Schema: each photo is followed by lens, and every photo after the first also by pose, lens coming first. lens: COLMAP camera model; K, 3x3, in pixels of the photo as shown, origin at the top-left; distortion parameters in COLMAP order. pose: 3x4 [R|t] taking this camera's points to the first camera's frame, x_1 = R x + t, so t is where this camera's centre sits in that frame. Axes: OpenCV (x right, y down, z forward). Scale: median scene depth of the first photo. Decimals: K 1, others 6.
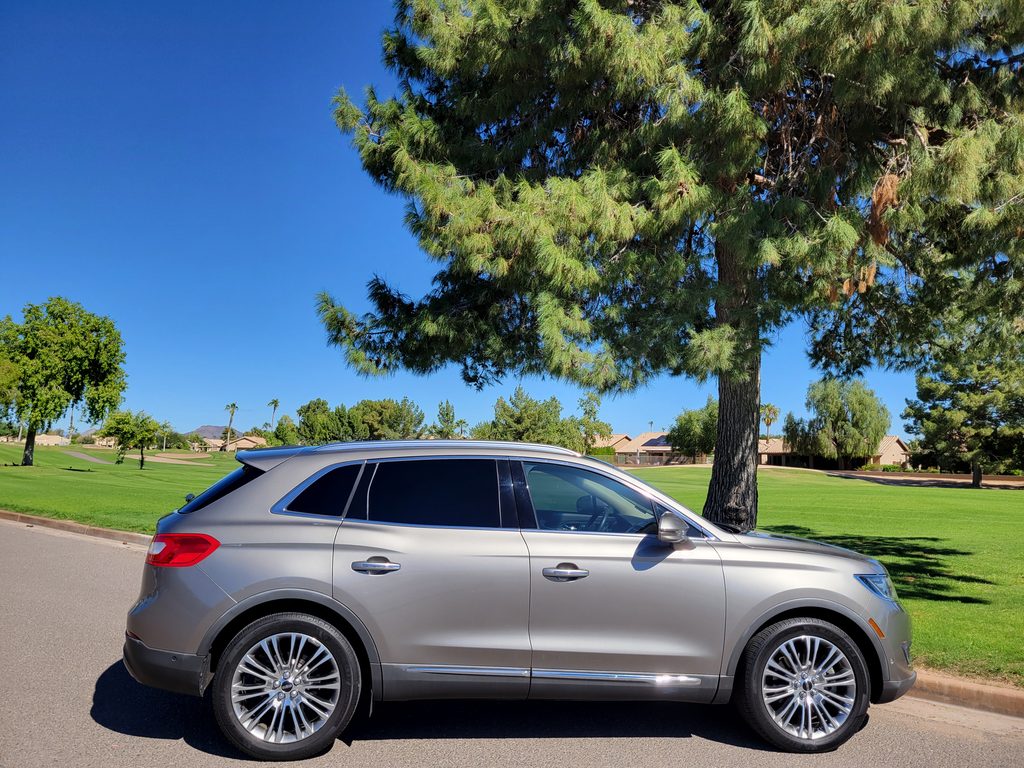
lens RADIAL K [[747.7, 0, 500.7], [0, 747.7, 395.8], [0, 0, 1]] dist [0.024685, 0.000295]
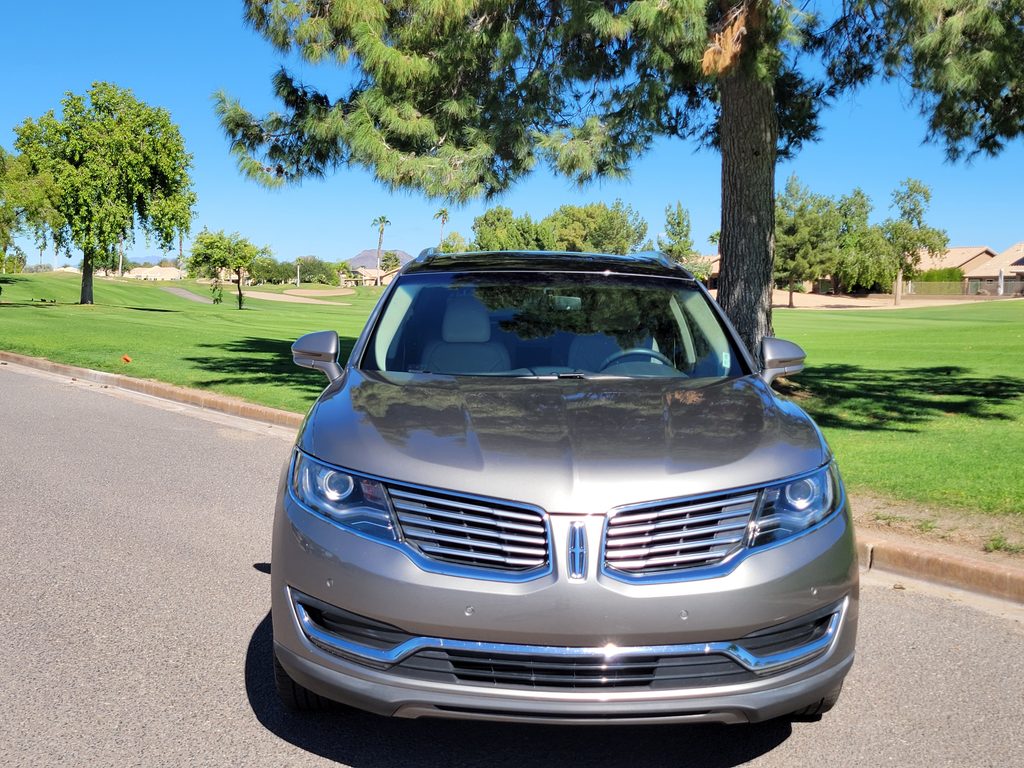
lens RADIAL K [[1159.4, 0, 500.0], [0, 1159.4, 362.8], [0, 0, 1]] dist [0.049754, 0.031944]
pose [[0.963682, 0.003164, -0.267033, 0.119691], [0.034797, 0.989917, 0.137307, 0.000794], [0.264775, -0.141612, 0.953856, -0.063488]]
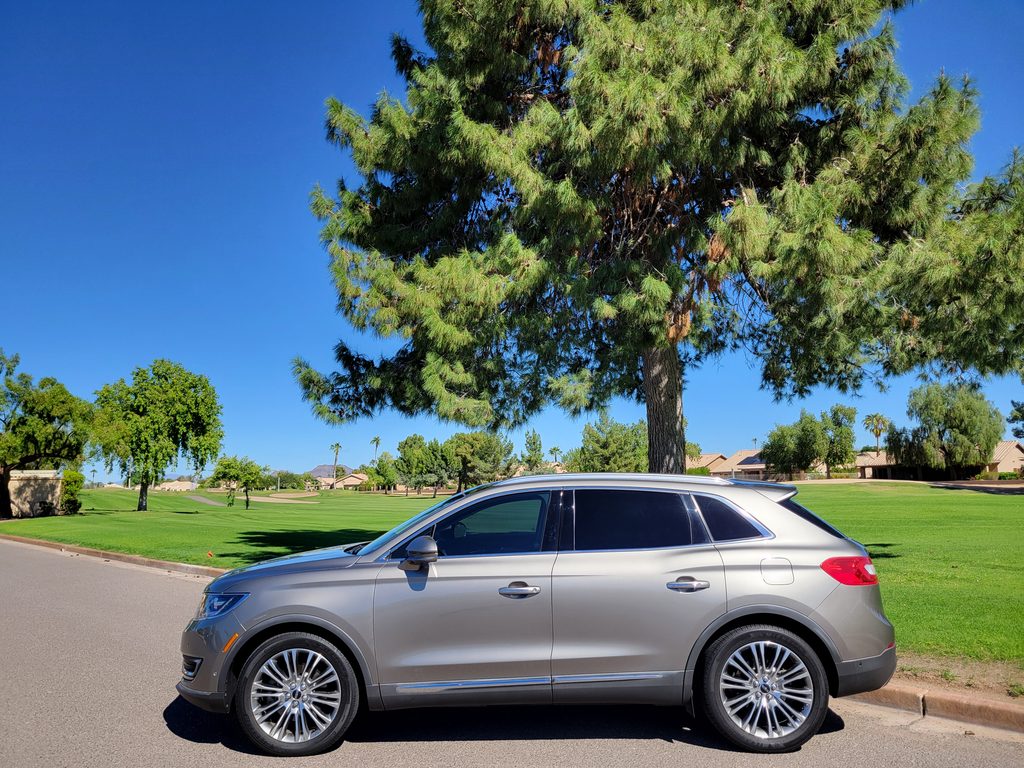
lens RADIAL K [[747.7, 0, 500.7], [0, 747.7, 395.8], [0, 0, 1]] dist [0.024685, 0.000295]
pose [[0.988338, -0.062106, -0.139035, 0.070761], [0.056999, 0.997556, -0.040414, -0.002245], [0.141205, 0.032018, 0.989462, -0.042833]]
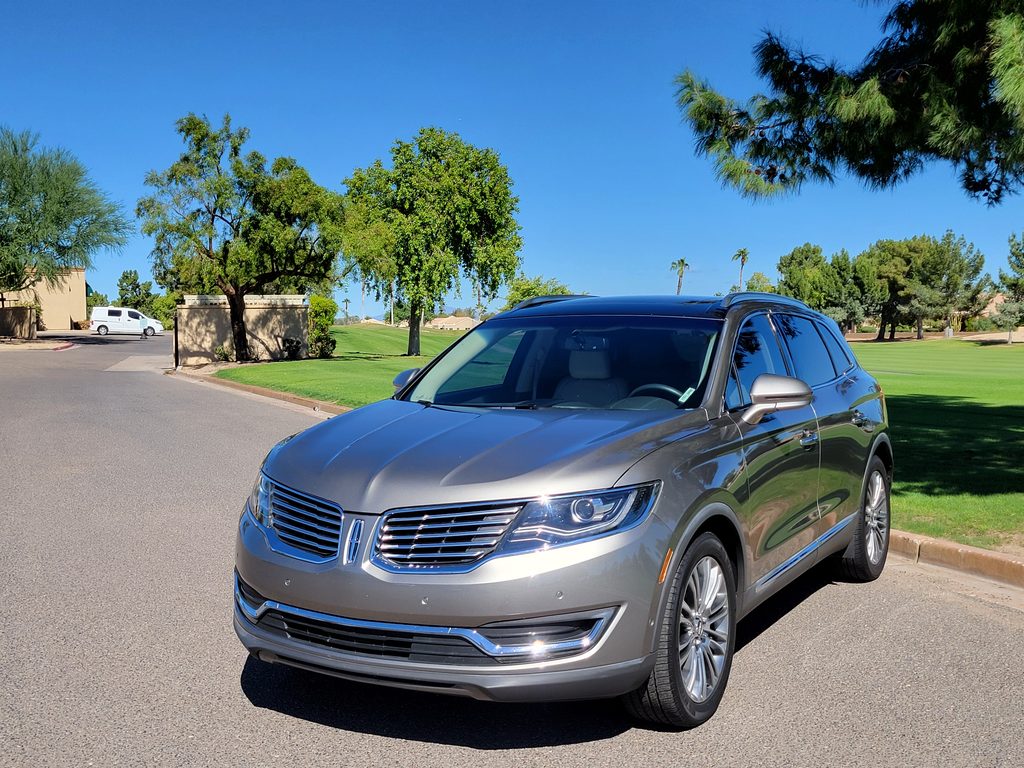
lens RADIAL K [[1166.7, 0, 524.1], [0, 1166.7, 384.8], [0, 0, 1]] dist [0.053213, -0.017437]
pose [[0.883045, -0.010855, -0.469162, 0.030923], [0.068502, 0.992006, 0.105980, 0.003665], [0.464261, -0.125724, 0.876730, 0.004208]]
